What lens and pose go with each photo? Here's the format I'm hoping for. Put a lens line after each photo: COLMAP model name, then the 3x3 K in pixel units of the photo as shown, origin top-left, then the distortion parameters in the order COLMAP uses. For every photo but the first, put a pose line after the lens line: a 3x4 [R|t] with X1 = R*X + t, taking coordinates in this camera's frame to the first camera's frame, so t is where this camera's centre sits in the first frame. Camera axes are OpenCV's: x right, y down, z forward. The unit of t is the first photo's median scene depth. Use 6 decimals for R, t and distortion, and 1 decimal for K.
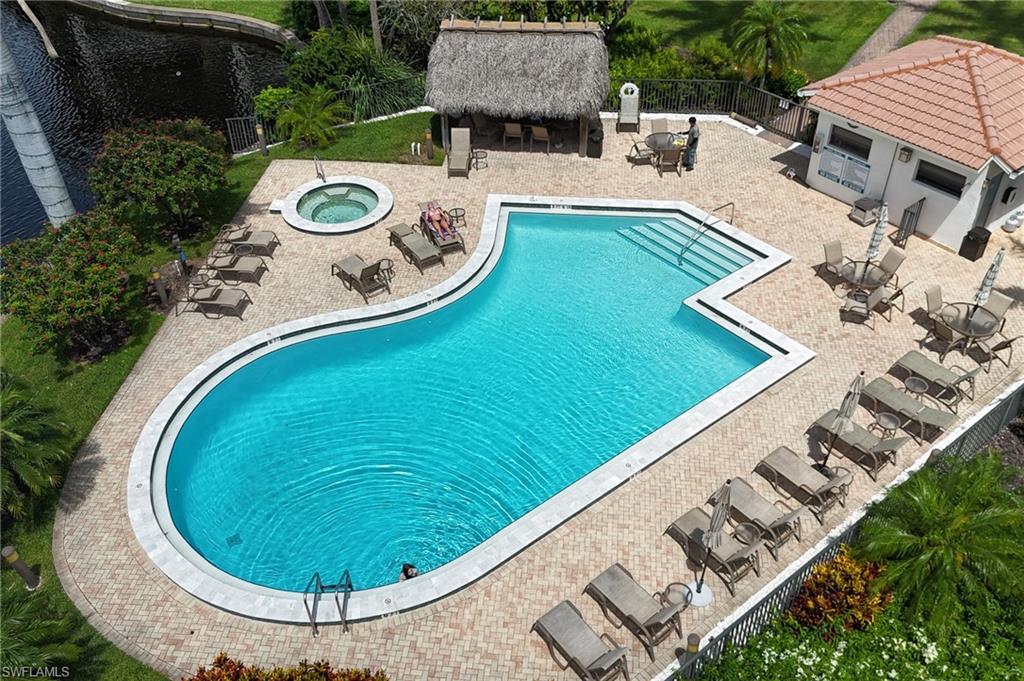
lens RADIAL K [[908.0, 0, 512.0], [0, 908.0, 340.5], [0, 0, 1]] dist [0.000180, -0.001238]
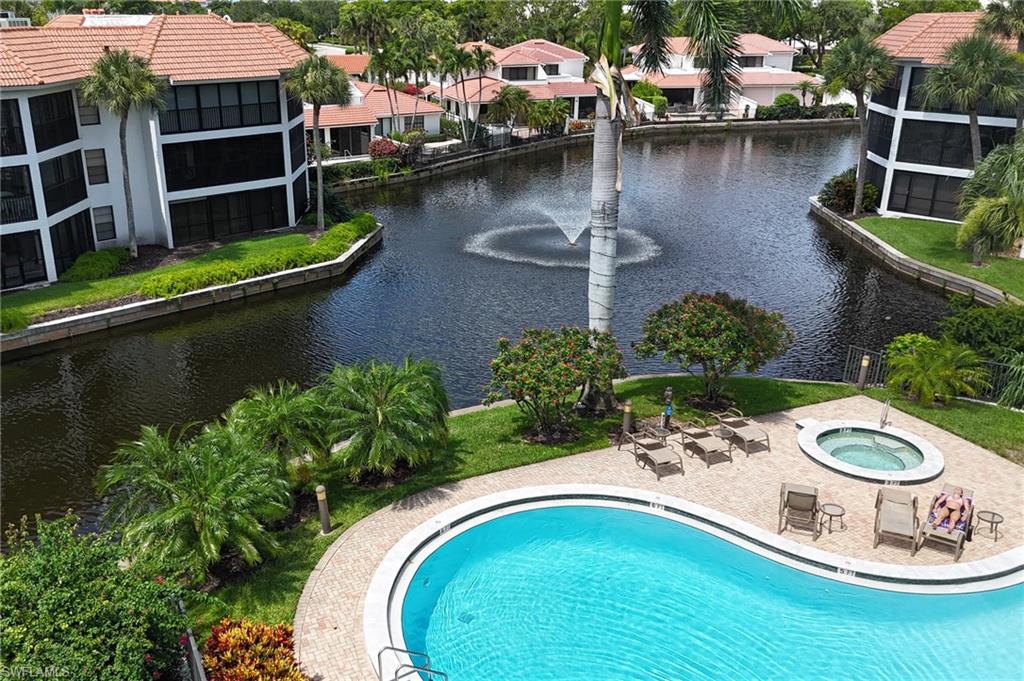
lens RADIAL K [[908.0, 0, 512.0], [0, 908.0, 340.5], [0, 0, 1]] dist [0.000180, -0.001238]
pose [[0.465647, 0.262253, -0.845220, 0.359831], [-0.538475, 0.841896, -0.035435, -0.025515], [0.702294, 0.471630, 0.533243, 0.263604]]
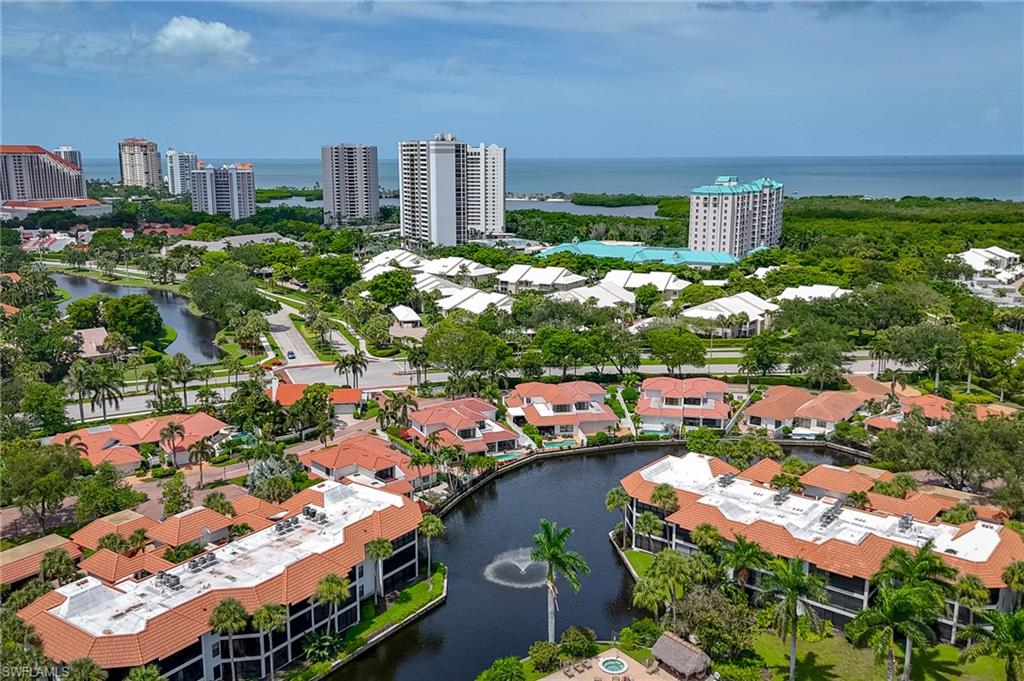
lens RADIAL K [[908.0, 0, 512.0], [0, 908.0, 340.5], [0, 0, 1]] dist [0.000180, -0.001238]
pose [[0.607543, 0.132659, -0.783130, 2.489093], [-0.457589, 0.864354, -0.208575, -0.353246], [0.649233, 0.485070, 0.585836, -2.320021]]
